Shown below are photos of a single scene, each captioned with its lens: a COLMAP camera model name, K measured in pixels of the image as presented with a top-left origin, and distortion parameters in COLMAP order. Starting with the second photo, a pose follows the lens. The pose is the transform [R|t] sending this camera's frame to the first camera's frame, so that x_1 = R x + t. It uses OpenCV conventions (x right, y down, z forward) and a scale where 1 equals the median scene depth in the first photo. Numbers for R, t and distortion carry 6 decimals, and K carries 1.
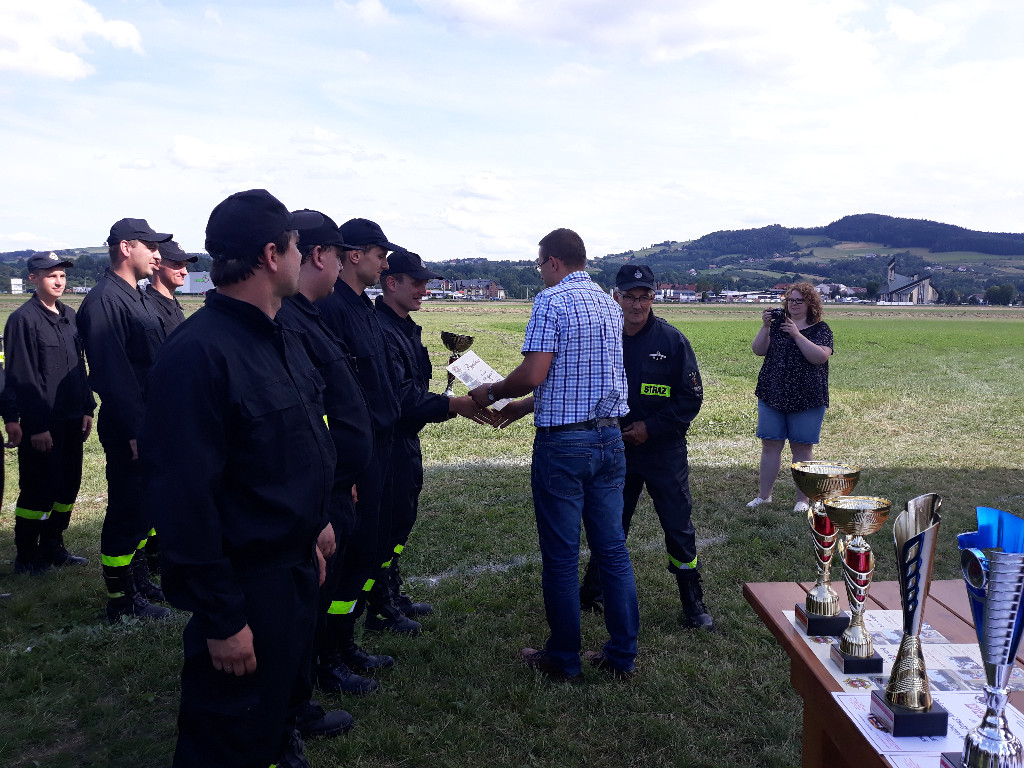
lens RADIAL K [[906.4, 0, 527.3], [0, 906.4, 359.0], [0, 0, 1]] dist [0.034783, -0.048140]
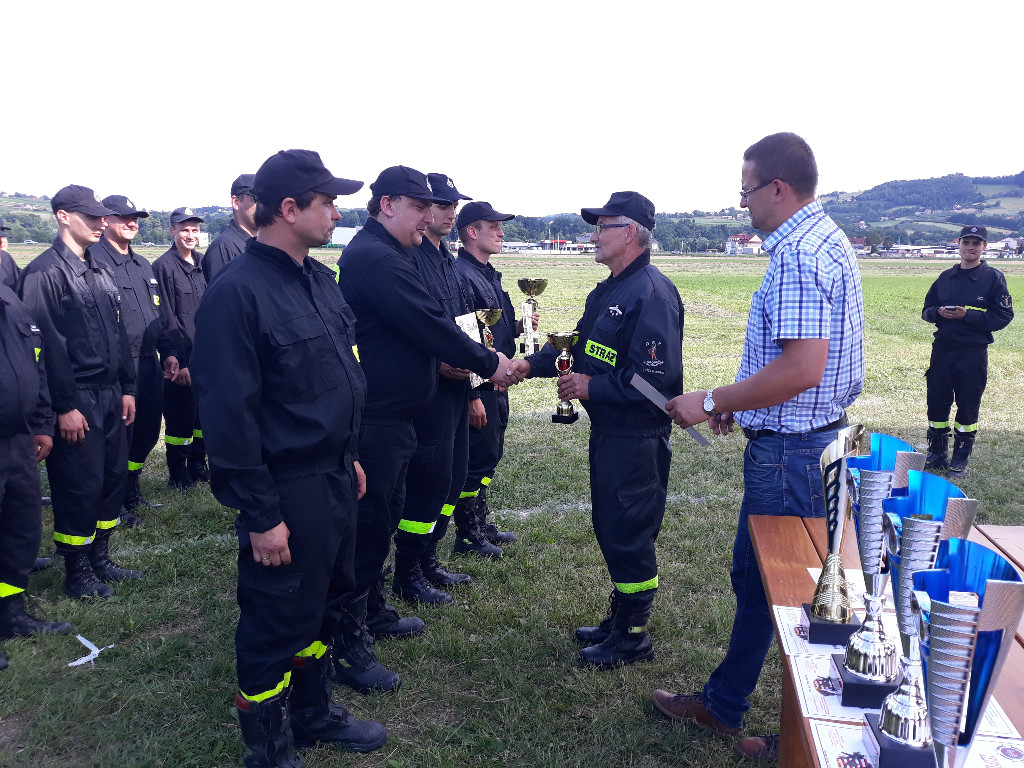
lens RADIAL K [[906.4, 0, 523.1], [0, 906.4, 385.5], [0, 0, 1]] dist [0.034783, -0.048140]
pose [[0.984188, 0.027949, -0.174906, 0.075965], [-0.014177, 0.996734, 0.079501, 0.007257], [0.176557, -0.075764, 0.981370, -0.034475]]
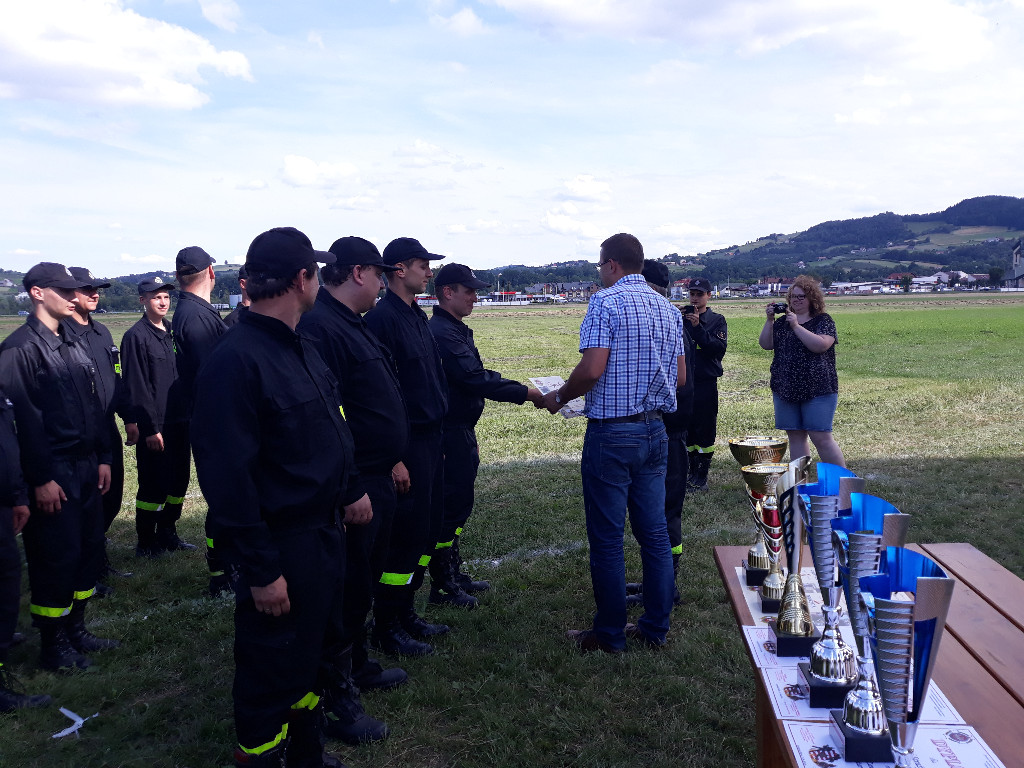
lens RADIAL K [[906.4, 0, 522.2], [0, 906.4, 375.3], [0, 0, 1]] dist [0.034783, -0.048140]
pose [[0.991698, -0.027290, -0.125663, 0.070155], [0.029197, 0.999485, 0.013352, 0.004339], [0.125234, -0.016910, 0.991983, -0.073317]]
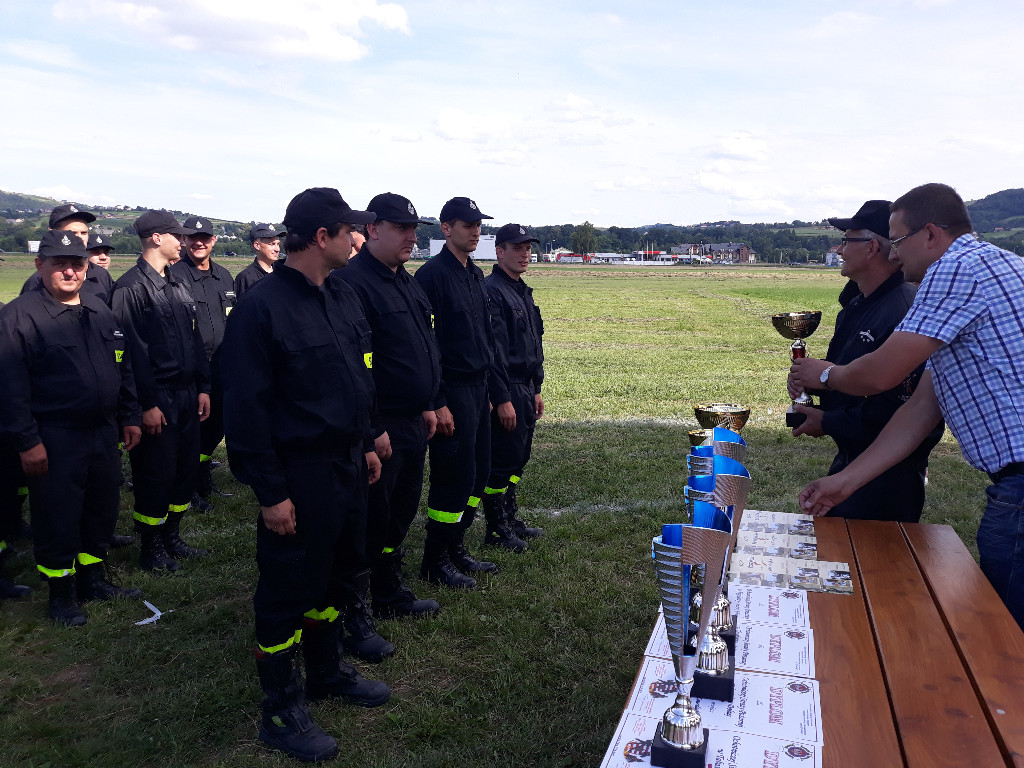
lens RADIAL K [[906.4, 0, 519.0], [0, 906.4, 382.5], [0, 0, 1]] dist [0.034783, -0.048140]
pose [[0.957577, 0.041590, -0.285161, 0.164573], [-0.023279, 0.997461, 0.067308, 0.003939], [0.287236, -0.057814, 0.956114, -0.090718]]
